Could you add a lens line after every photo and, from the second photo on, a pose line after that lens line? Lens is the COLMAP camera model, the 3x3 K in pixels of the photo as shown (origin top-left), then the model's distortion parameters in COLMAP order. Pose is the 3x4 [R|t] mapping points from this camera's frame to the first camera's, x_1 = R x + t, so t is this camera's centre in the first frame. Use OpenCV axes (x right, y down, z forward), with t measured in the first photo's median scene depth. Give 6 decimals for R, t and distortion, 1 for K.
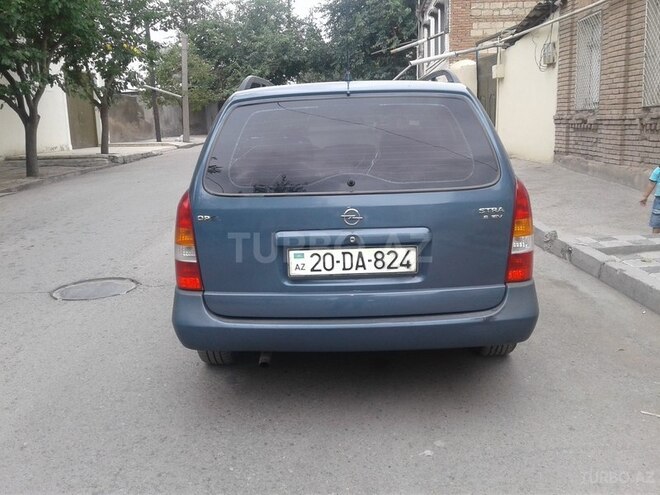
lens RADIAL K [[611.2, 0, 330.0], [0, 611.2, 247.5], [0, 0, 1]] dist [0.097117, -0.196283]
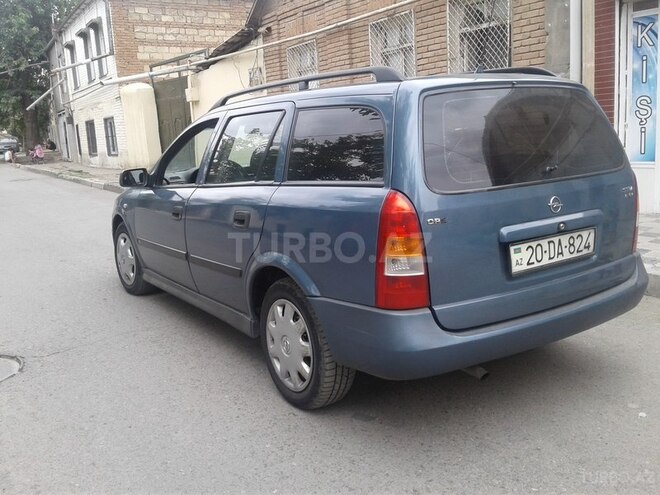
lens RADIAL K [[611.2, 0, 330.0], [0, 611.2, 247.5], [0, 0, 1]] dist [0.097117, -0.196283]
pose [[0.826708, -0.118102, 0.550096, -0.217989], [0.141774, 0.989899, -0.000540, -0.008565], [-0.544475, 0.078436, 0.835102, 0.096311]]
